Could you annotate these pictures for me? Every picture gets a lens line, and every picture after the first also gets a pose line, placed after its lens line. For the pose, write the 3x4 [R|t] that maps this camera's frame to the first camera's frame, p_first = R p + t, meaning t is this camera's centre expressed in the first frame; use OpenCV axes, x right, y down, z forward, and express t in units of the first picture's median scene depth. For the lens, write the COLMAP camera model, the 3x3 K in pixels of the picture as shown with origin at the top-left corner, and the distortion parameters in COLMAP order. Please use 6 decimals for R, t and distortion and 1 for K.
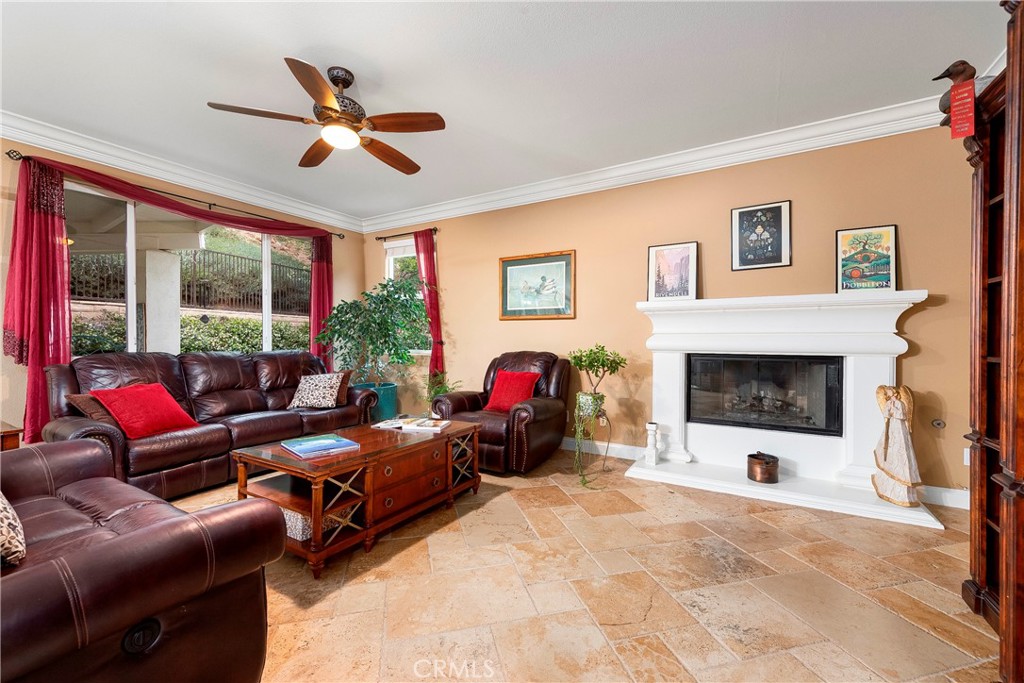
lens RADIAL K [[419.6, 0, 512.3], [0, 419.6, 342.0], [0, 0, 1]] dist [0.002734, 0.000105]
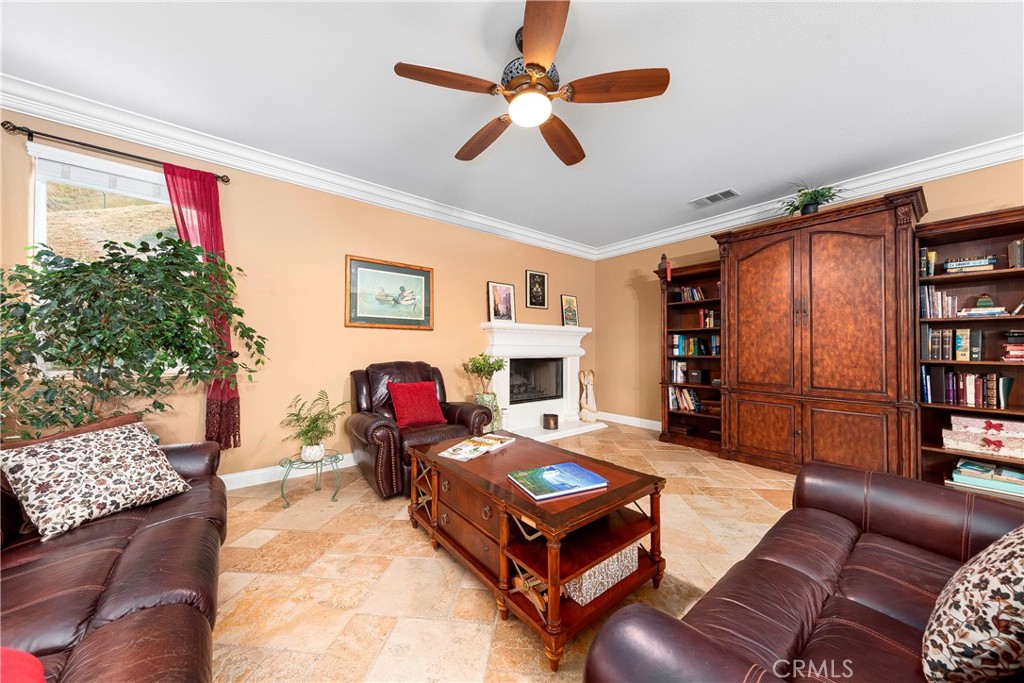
lens RADIAL K [[348.2, 0, 512.8], [0, 348.2, 343.7], [0, 0, 1]] dist [0.006893, 0.000028]
pose [[0.345363, 0.014596, 0.938356, -0.729905], [0.008956, 0.999782, -0.018847, -0.002031], [-0.938426, 0.014913, 0.345157, 0.552472]]
